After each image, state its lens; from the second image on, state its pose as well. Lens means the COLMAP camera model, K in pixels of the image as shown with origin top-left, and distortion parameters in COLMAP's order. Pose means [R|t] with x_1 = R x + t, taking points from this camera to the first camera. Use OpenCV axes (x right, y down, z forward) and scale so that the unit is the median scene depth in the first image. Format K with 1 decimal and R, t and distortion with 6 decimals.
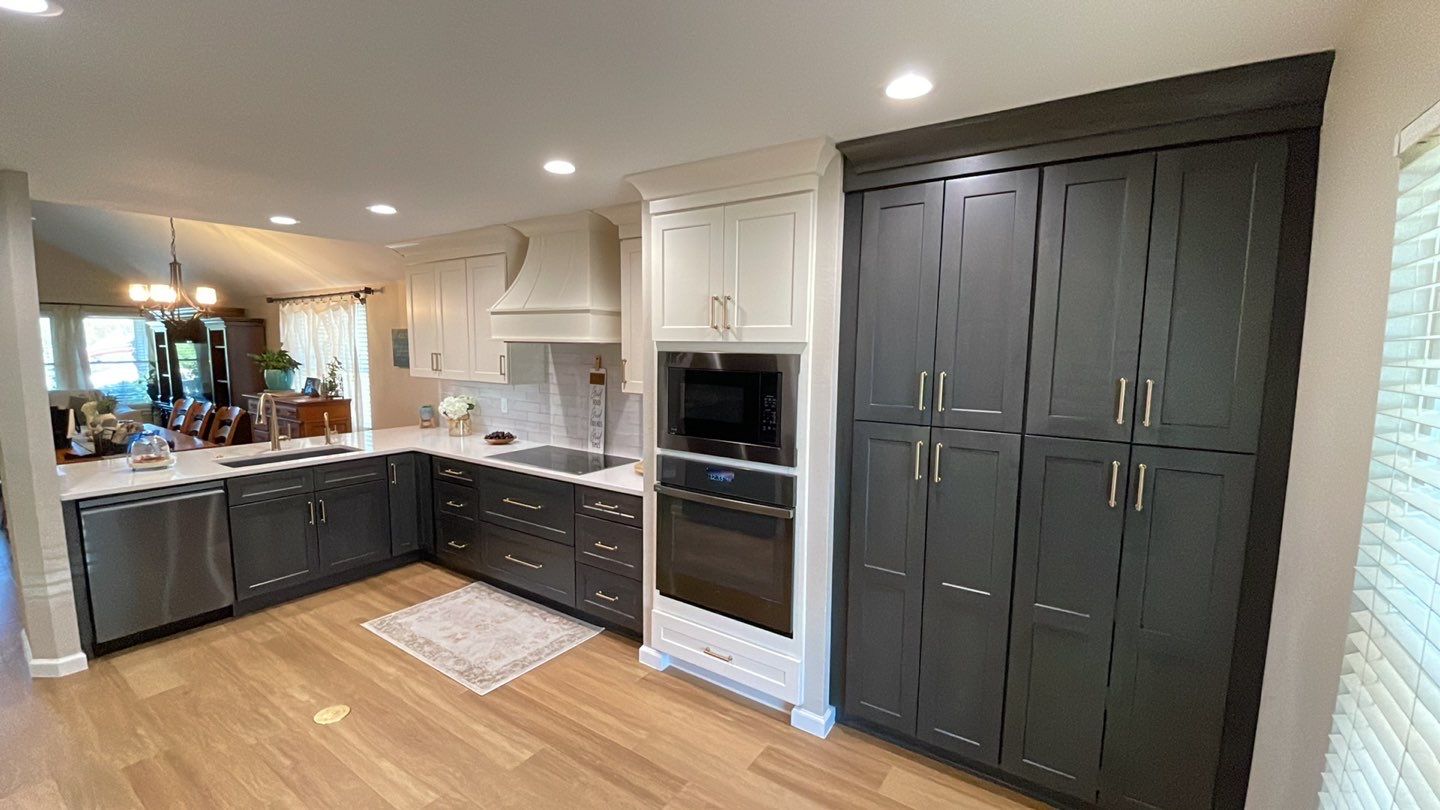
lens RADIAL K [[579.1, 0, 709.6], [0, 579.1, 411.4], [0, 0, 1]] dist [0.045681, -0.038809]
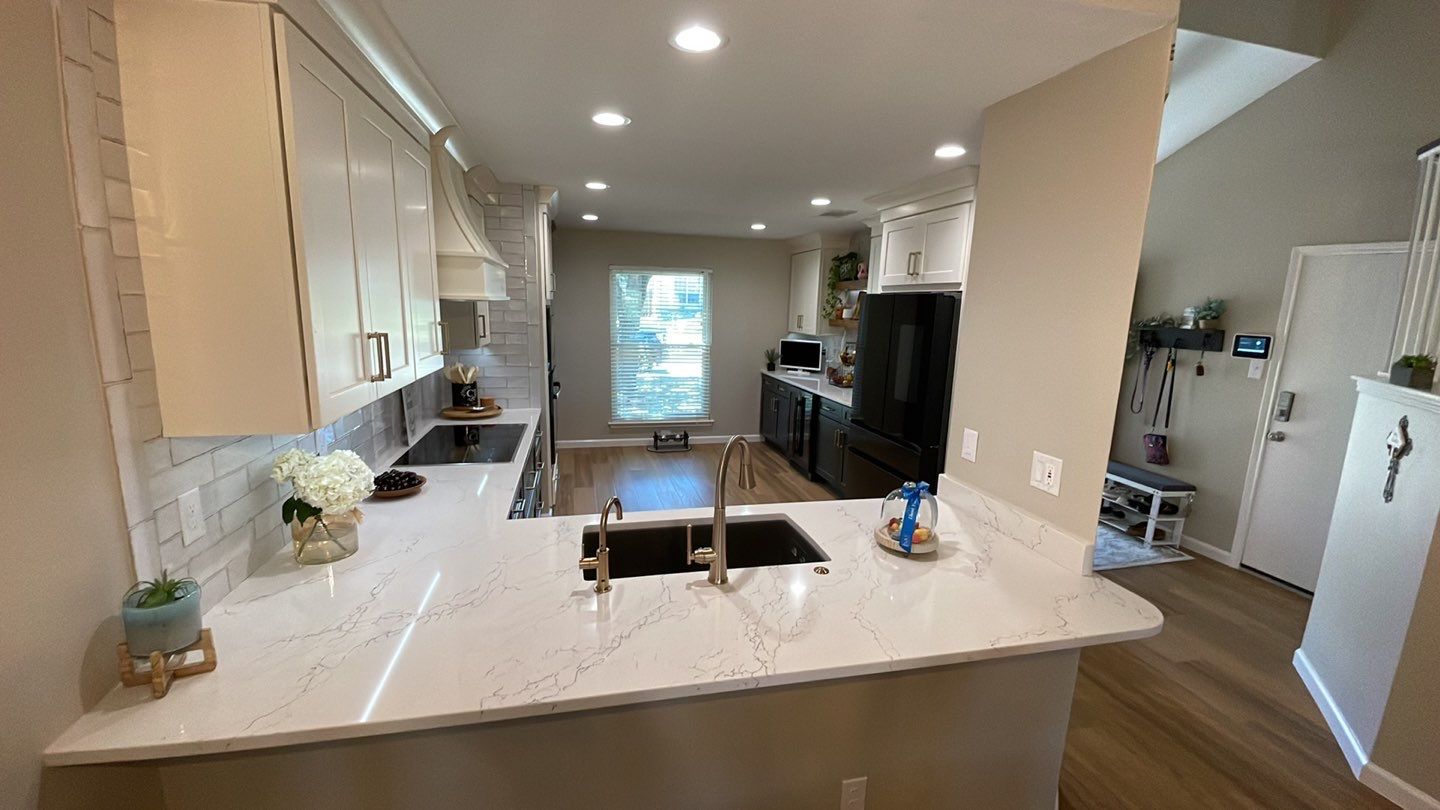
lens RADIAL K [[579.1, 0, 709.6], [0, 579.1, 411.4], [0, 0, 1]] dist [0.045681, -0.038809]
pose [[-0.736653, -0.156196, 0.657986, -1.275022], [0.042128, 0.960473, 0.275166, -0.213052], [-0.674958, 0.230421, -0.700955, 1.633916]]
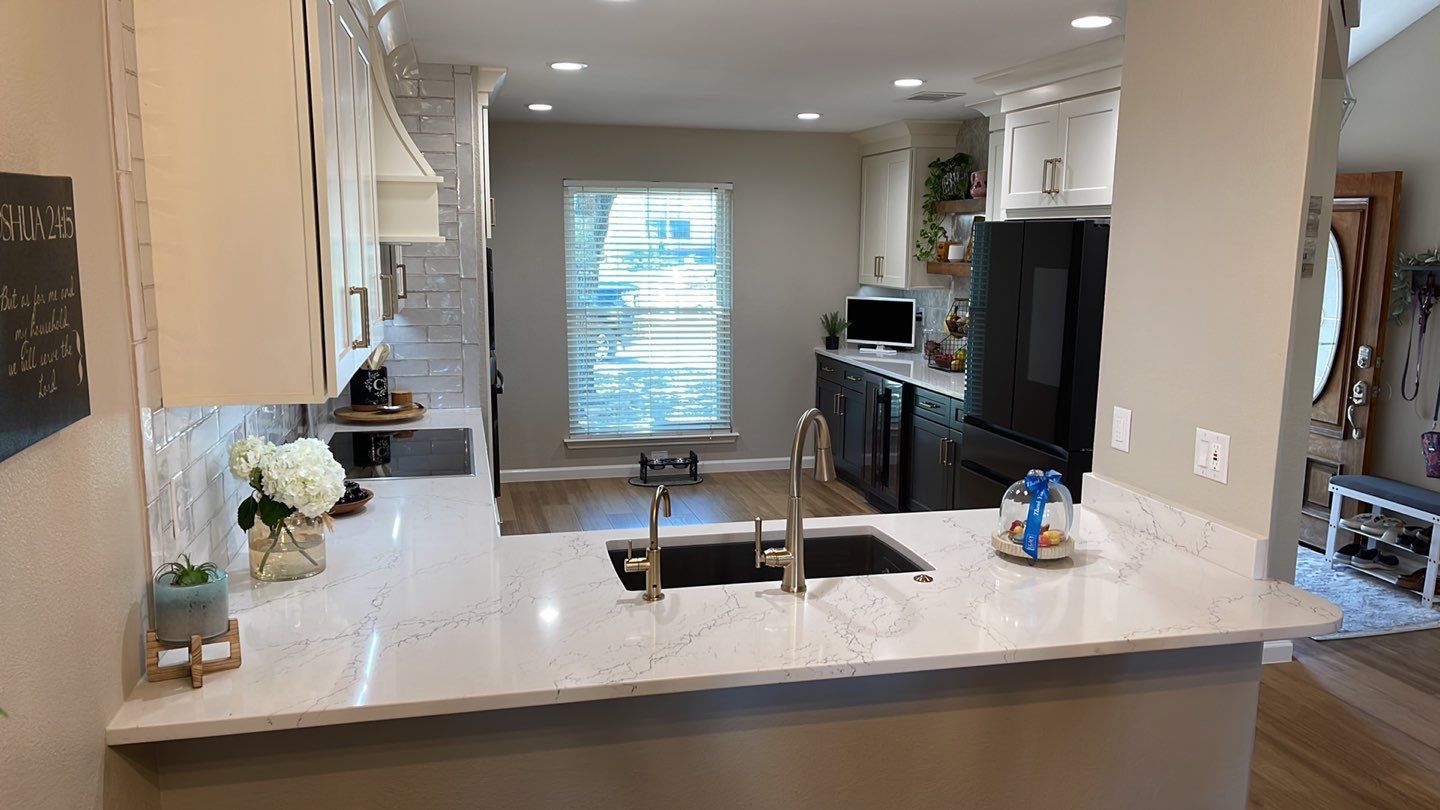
lens RADIAL K [[1077.7, 0, 724.1], [0, 1077.7, 404.9], [0, 0, 1]] dist [0.074357, -0.104384]
pose [[-0.748492, -0.122369, 0.651756, -1.414657], [0.056580, 0.967459, 0.246622, -0.245229], [-0.660726, 0.221471, -0.717211, 1.861704]]
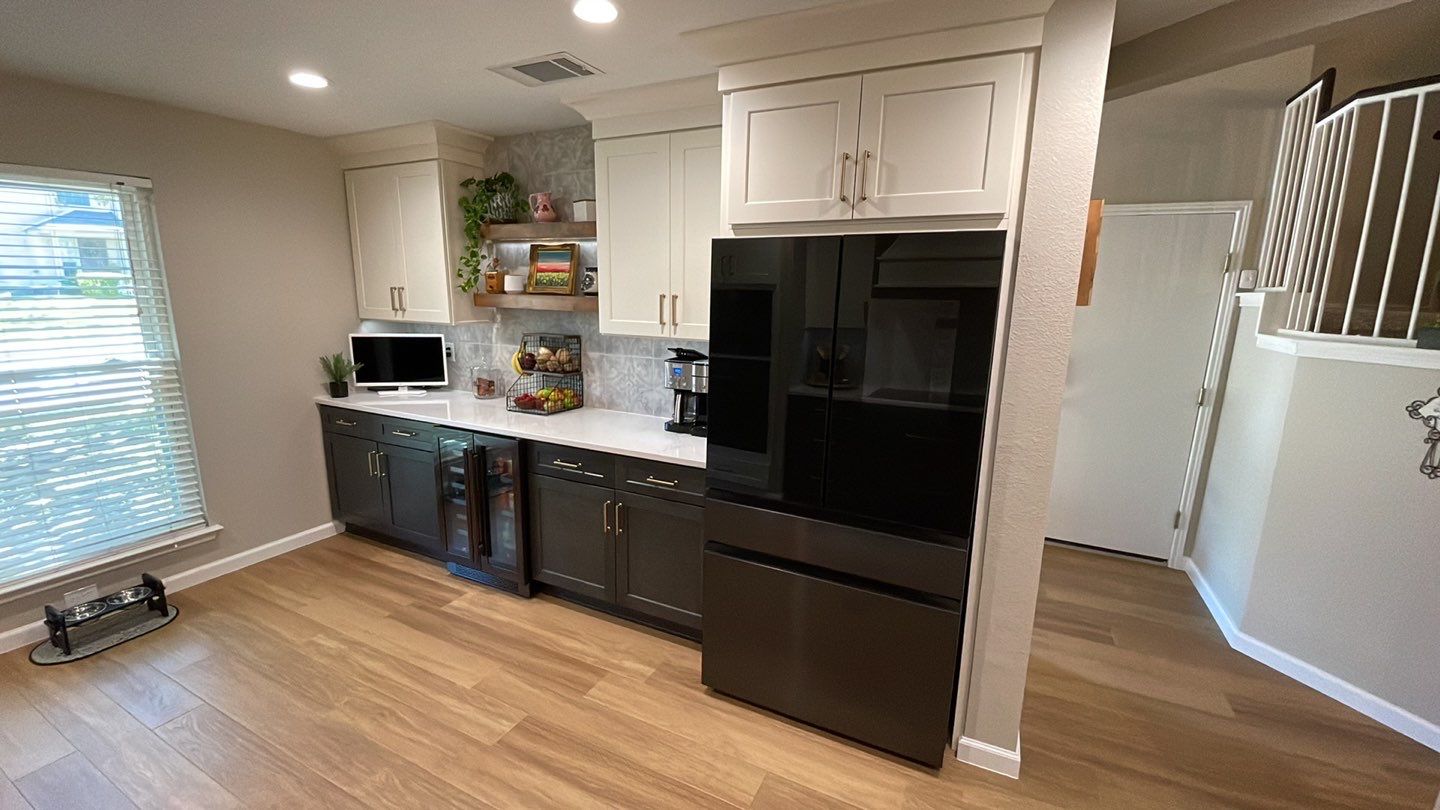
lens RADIAL K [[577.8, 0, 715.3], [0, 577.8, 407.7], [0, 0, 1]] dist [0.015741, -0.020922]
pose [[-0.989429, -0.005731, -0.144902, -0.530734], [-0.050271, 0.950813, 0.305658, -0.106680], [0.136023, 0.309711, -0.941051, 1.063382]]
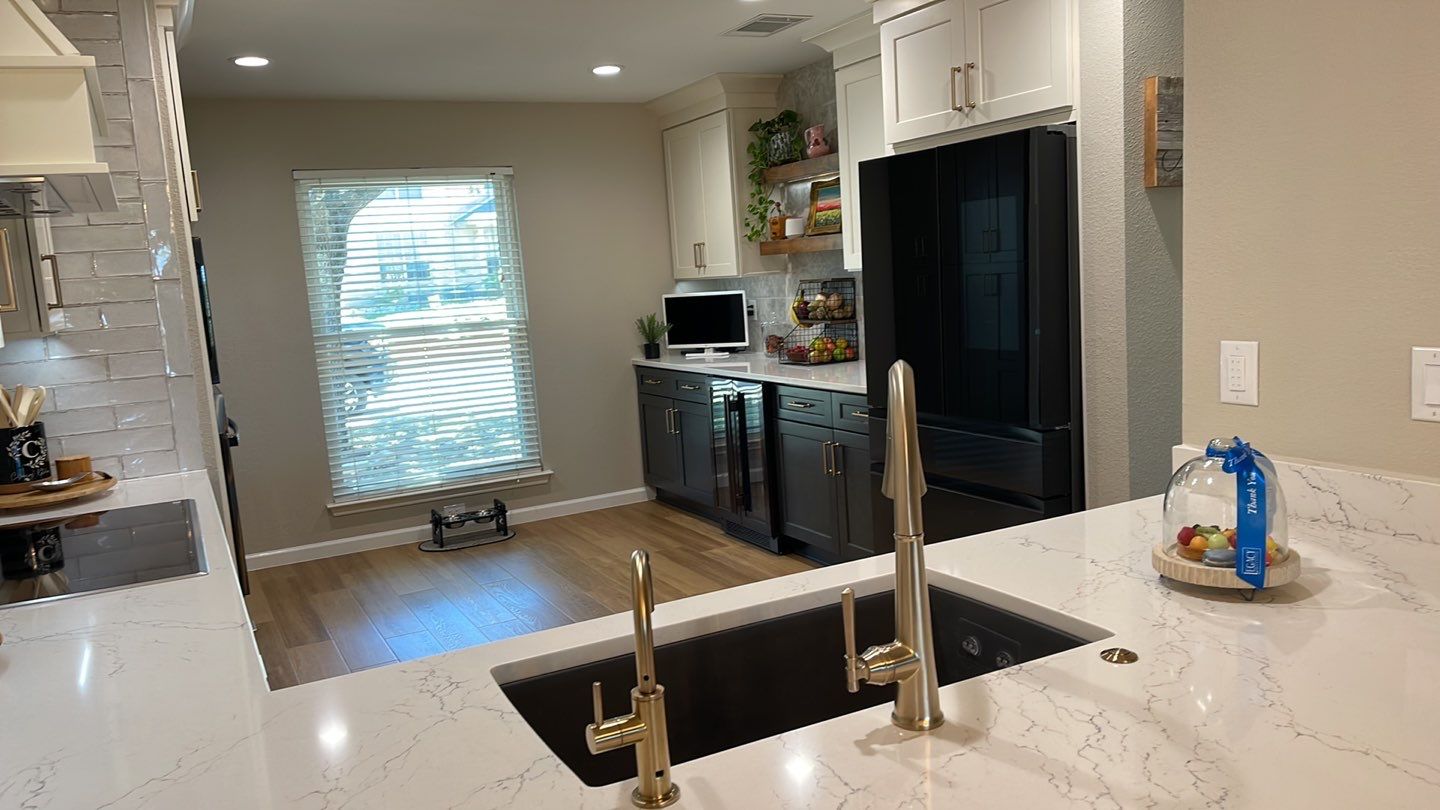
lens RADIAL K [[1077.7, 0, 724.1], [0, 1077.7, 404.9], [0, 0, 1]] dist [0.074357, -0.104384]
pose [[-0.882725, -0.014396, 0.469669, -1.074929], [0.108010, 0.966550, 0.232627, -0.127769], [-0.457308, 0.256075, -0.851643, 1.630558]]
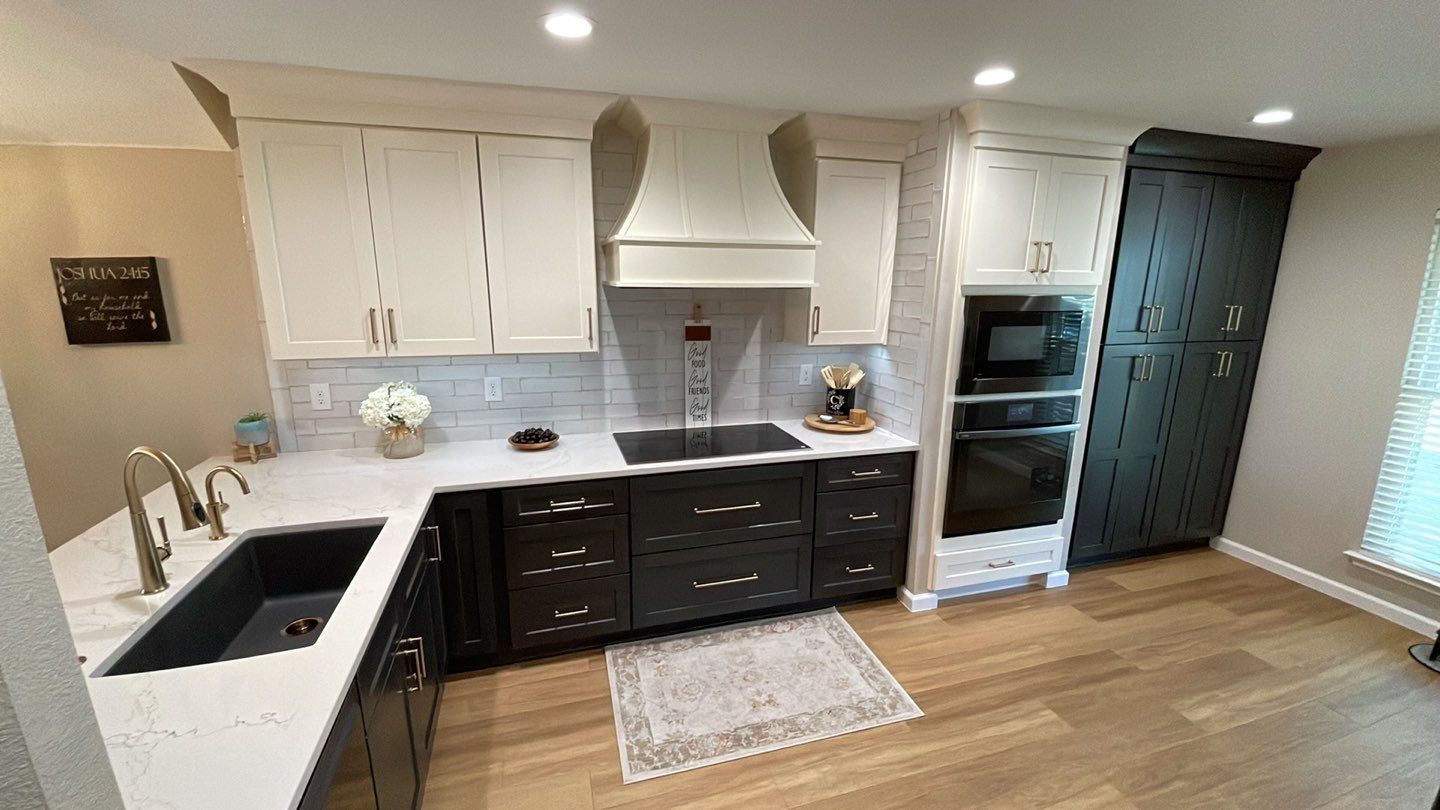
lens RADIAL K [[579.1, 0, 709.6], [0, 579.1, 411.4], [0, 0, 1]] dist [0.045681, -0.038809]
pose [[0.629431, -0.183301, 0.755128, -1.002120], [0.090521, 0.982460, 0.163031, -0.099782], [-0.771766, -0.034262, 0.634983, 0.626778]]
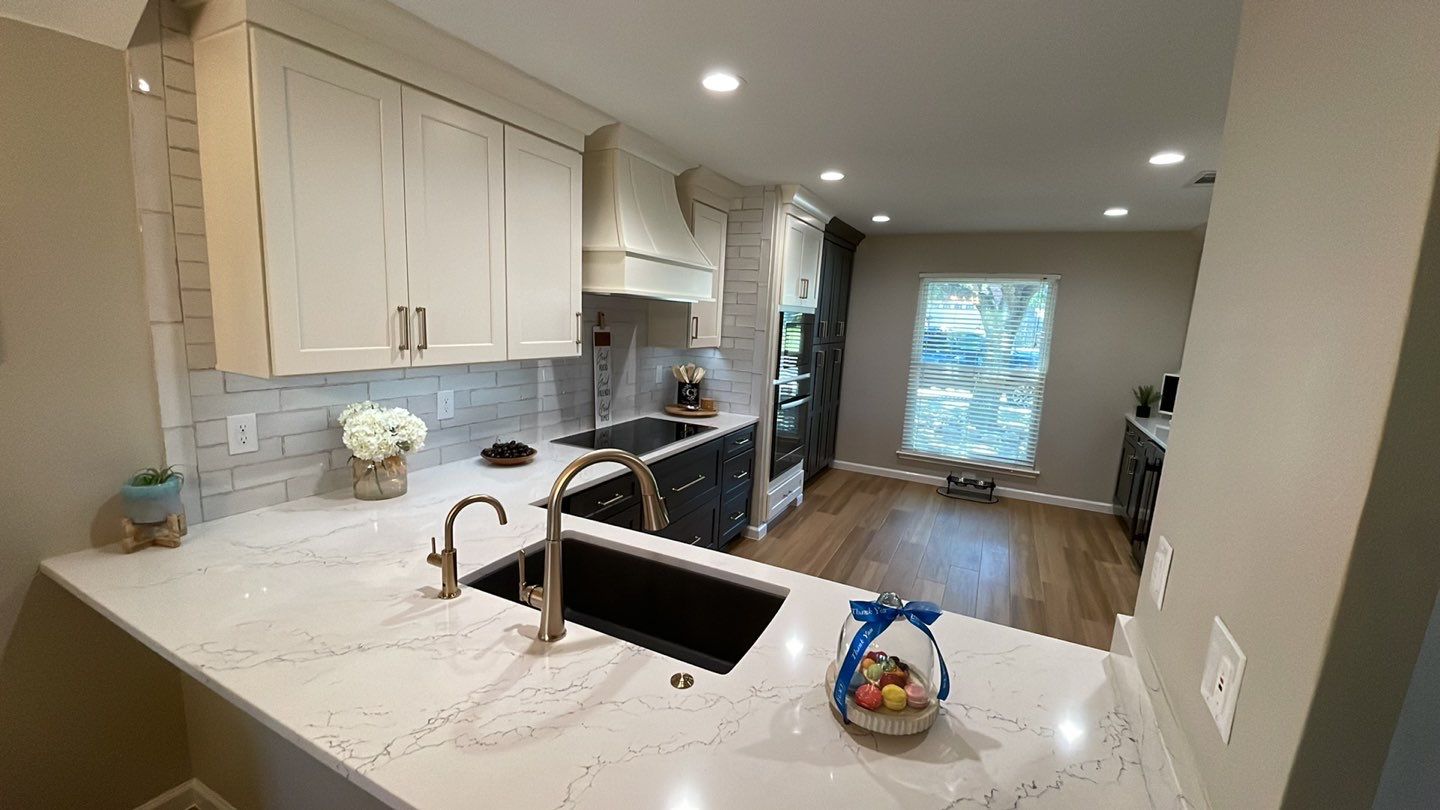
lens RADIAL K [[579.1, 0, 709.6], [0, 579.1, 411.4], [0, 0, 1]] dist [0.045681, -0.038809]
pose [[-0.134277, -0.188789, 0.972794, -1.332761], [0.062132, 0.978149, 0.198405, -0.140915], [-0.988994, 0.087083, -0.119613, 1.216883]]
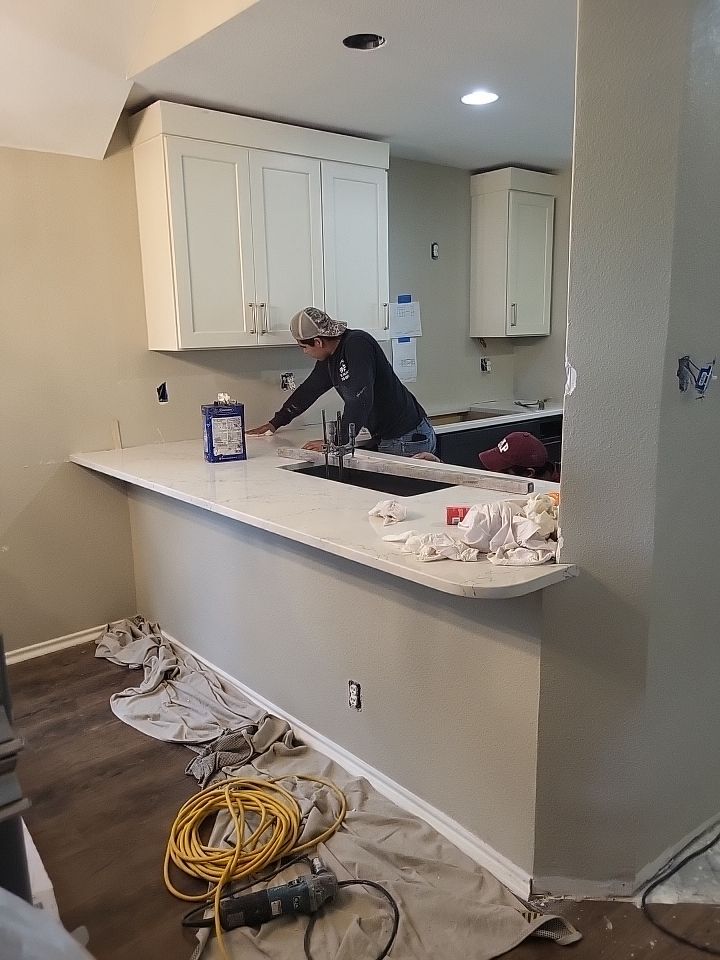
lens RADIAL K [[755.6, 0, 360.0], [0, 755.6, 480.0], [0, 0, 1]] dist [0.069265, -0.000881]
pose [[0.256561, -0.211726, 0.943053, -1.773403], [0.132718, 0.974187, 0.182610, -0.077188], [-0.957373, 0.078310, 0.278038, 0.996213]]
